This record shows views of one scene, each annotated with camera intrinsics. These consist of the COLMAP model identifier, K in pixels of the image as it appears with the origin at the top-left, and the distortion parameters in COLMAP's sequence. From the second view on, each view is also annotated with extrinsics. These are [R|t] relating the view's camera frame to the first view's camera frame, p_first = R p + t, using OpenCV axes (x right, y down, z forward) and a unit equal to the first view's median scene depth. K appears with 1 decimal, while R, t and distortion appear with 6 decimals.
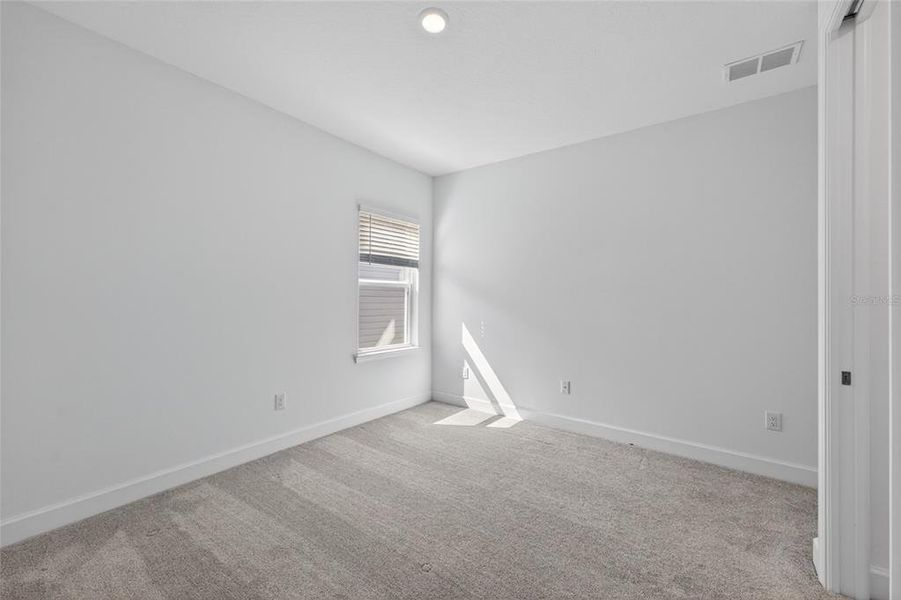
lens RADIAL K [[370.5, 0, 450.3], [0, 370.5, 296.3], [0, 0, 1]] dist [0.001863, 0.000129]
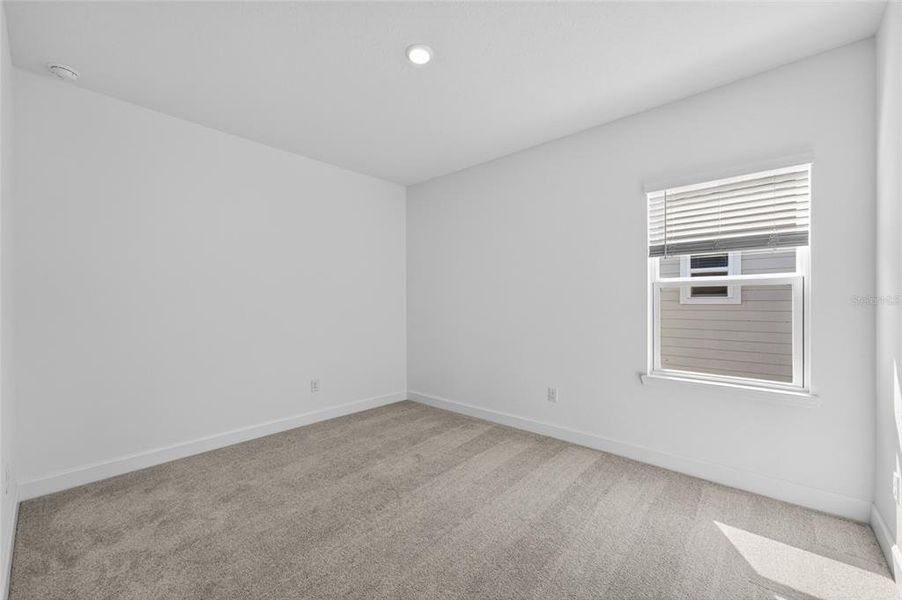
lens RADIAL K [[370.9, 0, 453.4], [0, 370.9, 304.5], [0, 0, 1]] dist [0.001863, 0.000129]
pose [[-0.107553, -0.002793, -0.994195, 0.571348], [0.001818, 0.999994, -0.003006, 0.007884], [0.994198, -0.002131, -0.107547, 0.659990]]
